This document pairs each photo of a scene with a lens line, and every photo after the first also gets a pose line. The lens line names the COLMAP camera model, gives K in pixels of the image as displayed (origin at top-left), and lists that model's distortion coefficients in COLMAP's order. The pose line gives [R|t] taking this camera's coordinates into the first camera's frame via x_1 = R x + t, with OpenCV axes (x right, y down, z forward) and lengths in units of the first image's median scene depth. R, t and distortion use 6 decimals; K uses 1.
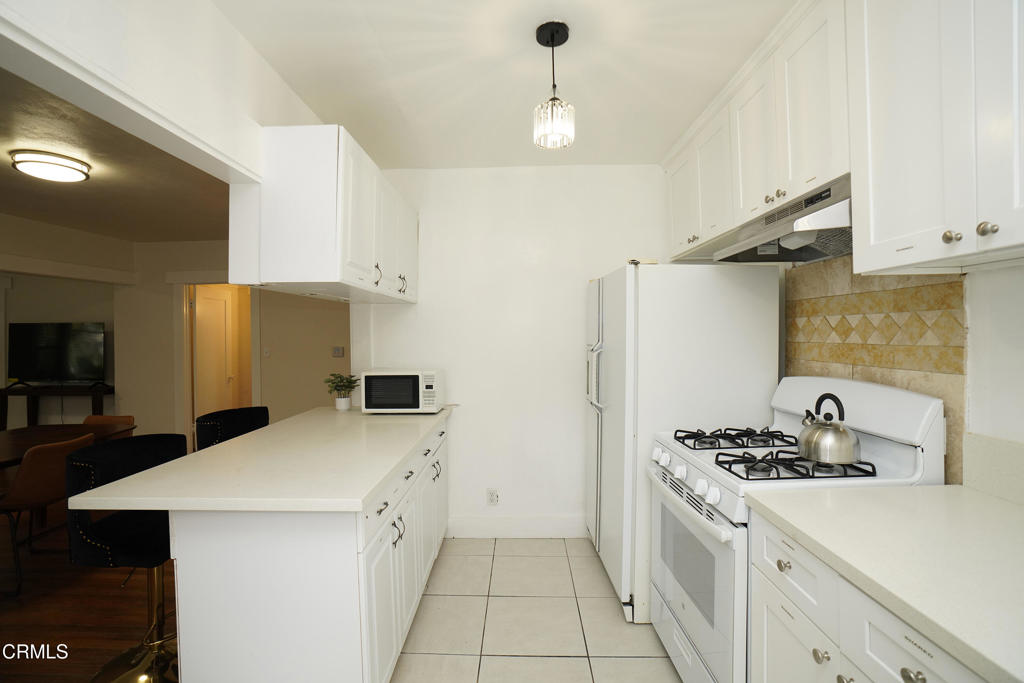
lens RADIAL K [[462.4, 0, 509.1], [0, 462.4, 337.8], [0, 0, 1]] dist [-0.067913, 0.022664]
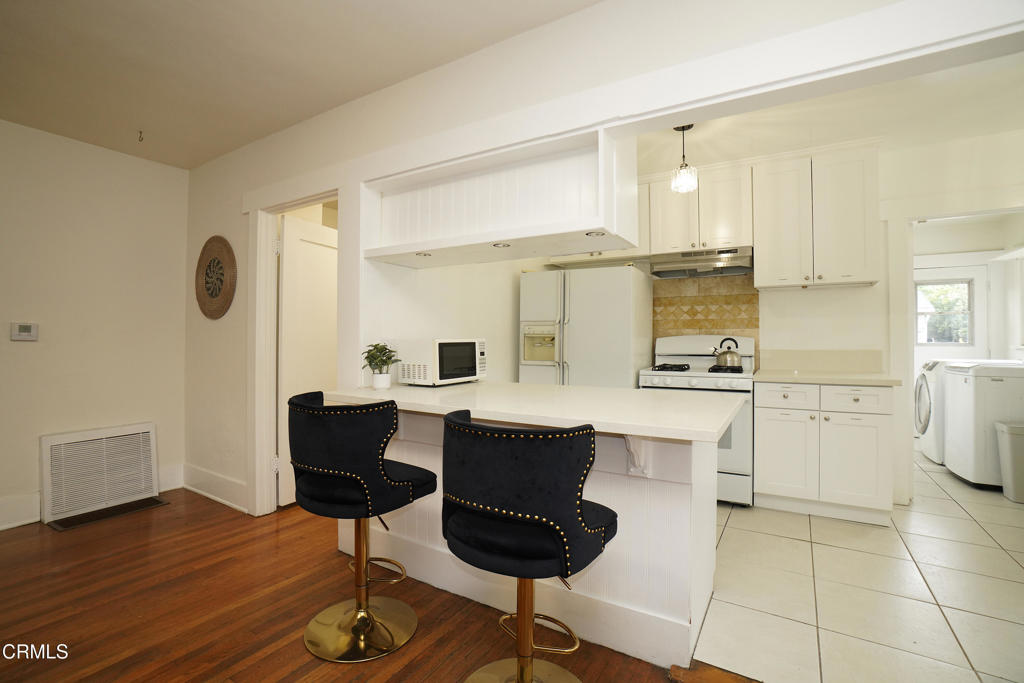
lens RADIAL K [[462.4, 0, 509.1], [0, 462.4, 337.8], [0, 0, 1]] dist [-0.067913, 0.022664]
pose [[0.506133, 0.012262, 0.862368, -1.753971], [0.000542, 0.999894, -0.014535, 0.148273], [-0.862455, 0.007824, 0.506073, 0.749335]]
